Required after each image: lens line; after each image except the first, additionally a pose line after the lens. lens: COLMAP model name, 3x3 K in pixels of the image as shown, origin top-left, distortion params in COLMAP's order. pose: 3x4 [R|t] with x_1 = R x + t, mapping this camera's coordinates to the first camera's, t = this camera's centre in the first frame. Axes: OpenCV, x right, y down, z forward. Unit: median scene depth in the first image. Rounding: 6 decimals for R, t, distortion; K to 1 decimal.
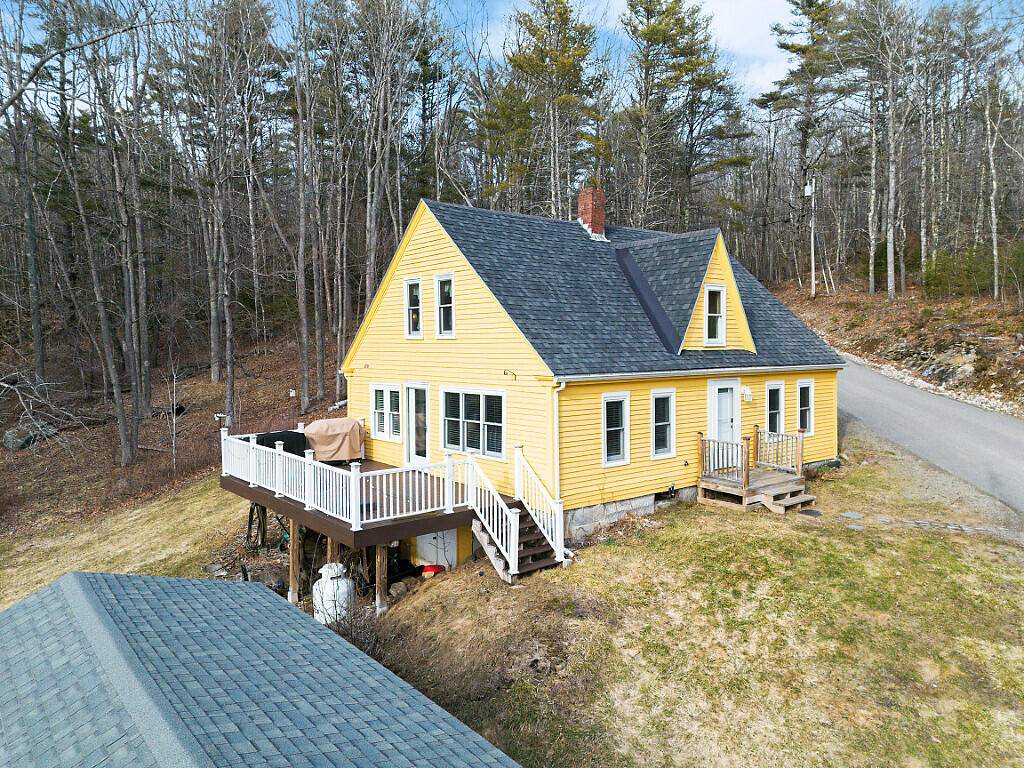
lens RADIAL K [[721.0, 0, 512.0], [0, 721.0, 384.0], [0, 0, 1]] dist [0.064314, -0.047813]
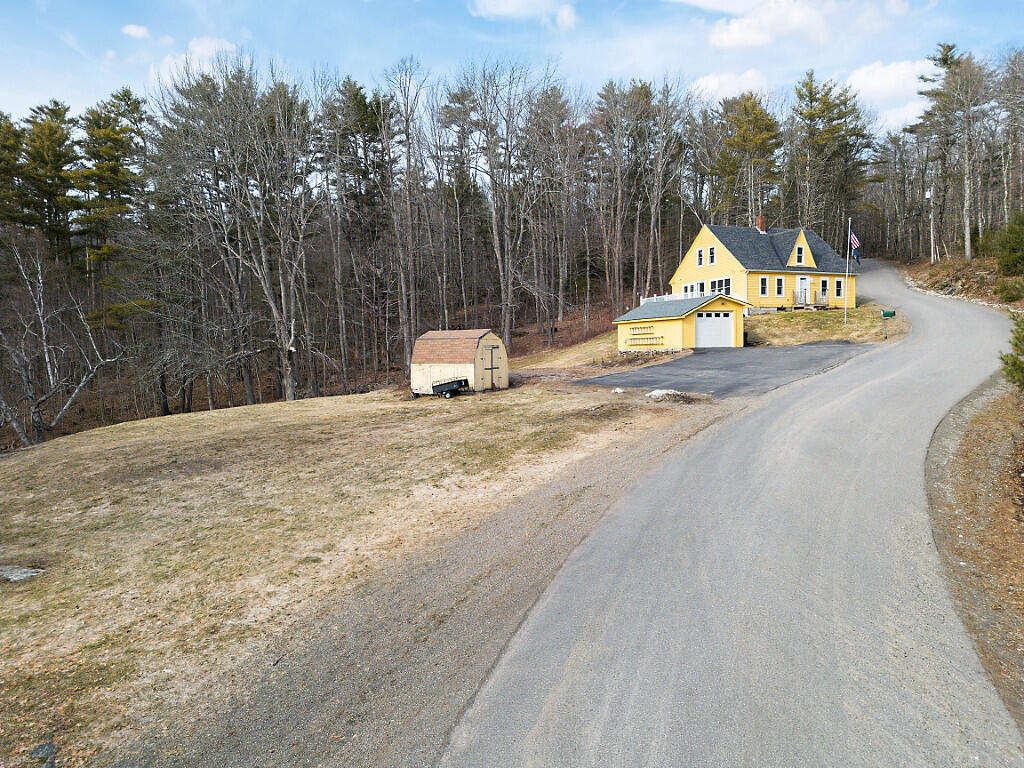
lens RADIAL K [[705.4, 0, 515.7], [0, 705.4, 384.7], [0, 0, 1]] dist [0.071790, -0.071229]
pose [[0.964132, 0.005070, -0.265375, -0.088809], [-0.005732, 0.999982, -0.001719, 0.489038], [0.265362, 0.003179, 0.964144, -2.357924]]
